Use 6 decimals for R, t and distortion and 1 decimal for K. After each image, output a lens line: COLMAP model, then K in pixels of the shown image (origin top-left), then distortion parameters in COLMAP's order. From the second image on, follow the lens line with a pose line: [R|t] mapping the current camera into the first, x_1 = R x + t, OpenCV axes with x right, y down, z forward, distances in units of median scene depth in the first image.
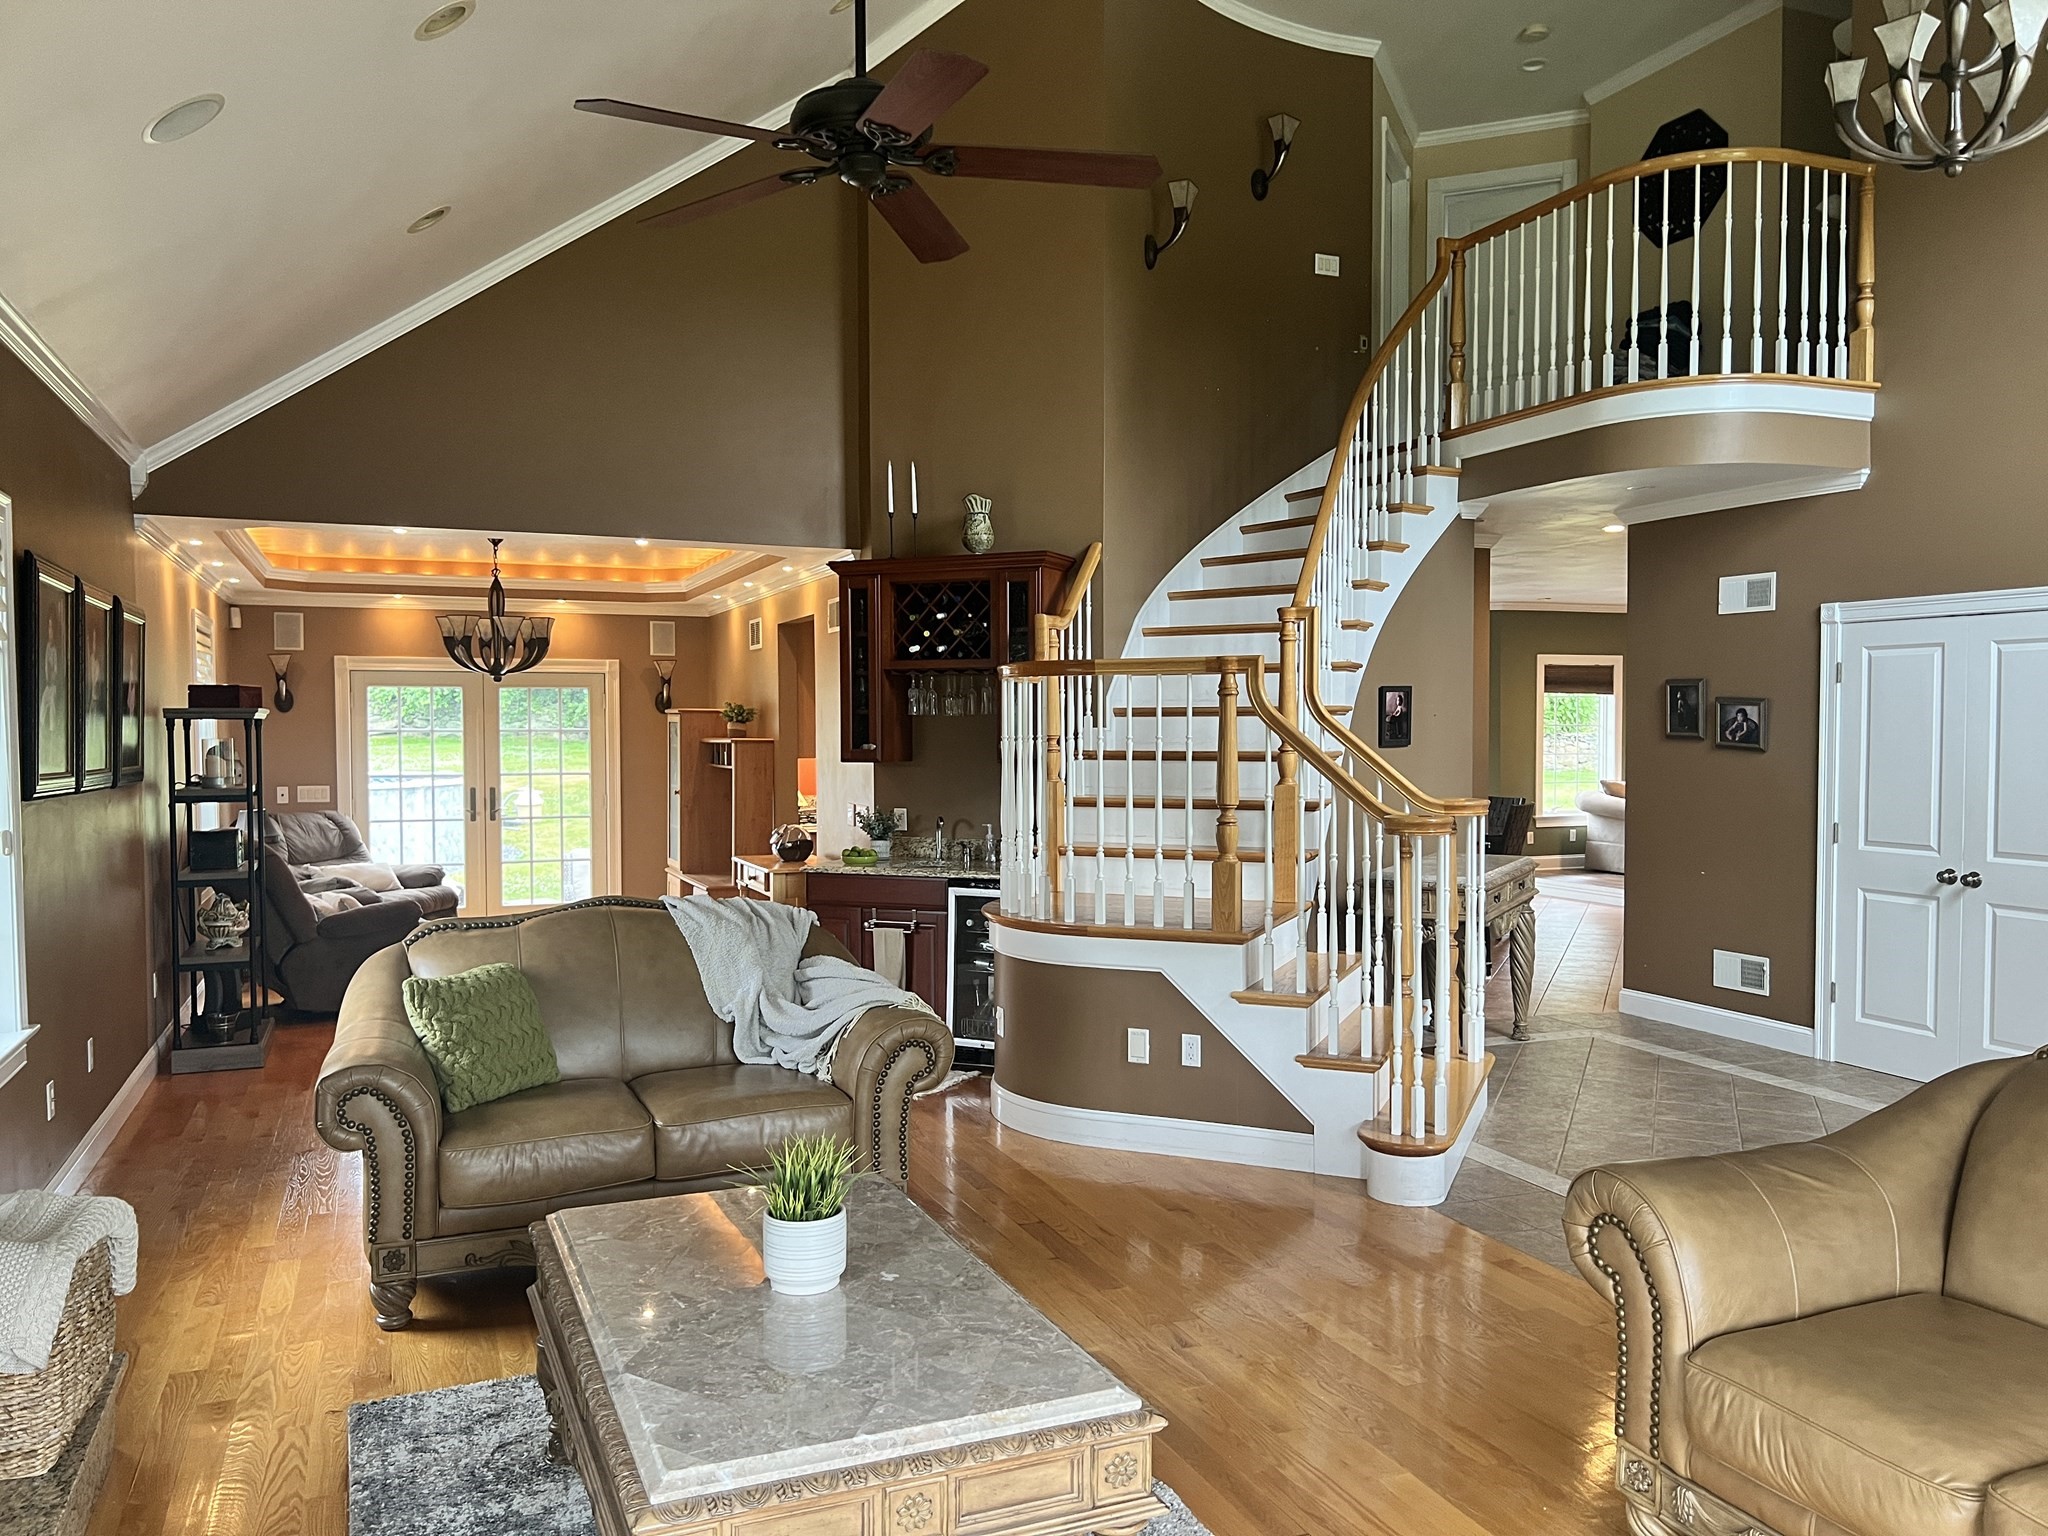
lens RADIAL K [[1540.2, 0, 1040.6], [0, 1540.2, 785.5], [0, 0, 1]] dist [0.049583, -0.036908]
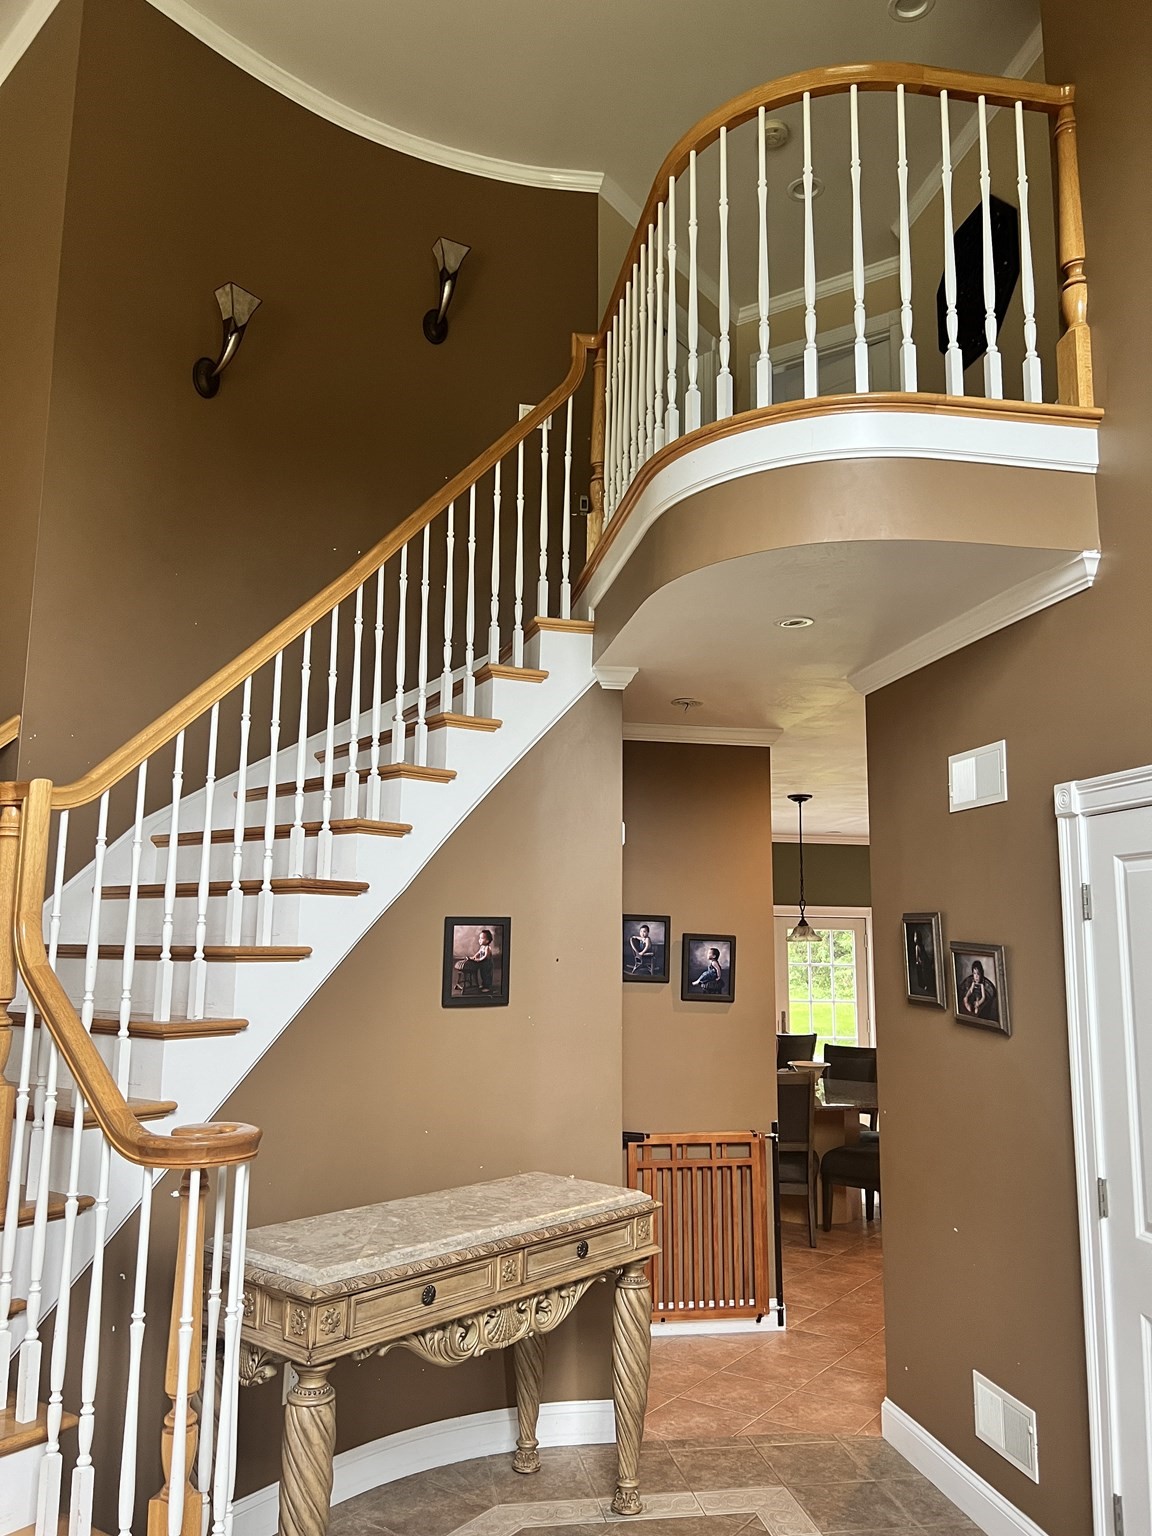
lens RADIAL K [[1155.2, 0, 577.9], [0, 1155.2, 776.7], [0, 0, 1]] dist [0.049583, -0.036908]
pose [[0.974258, -0.018040, -0.224713, 0.407377], [-0.024107, 0.982740, -0.183414, -0.033450], [0.224143, 0.184110, 0.957008, 0.516202]]
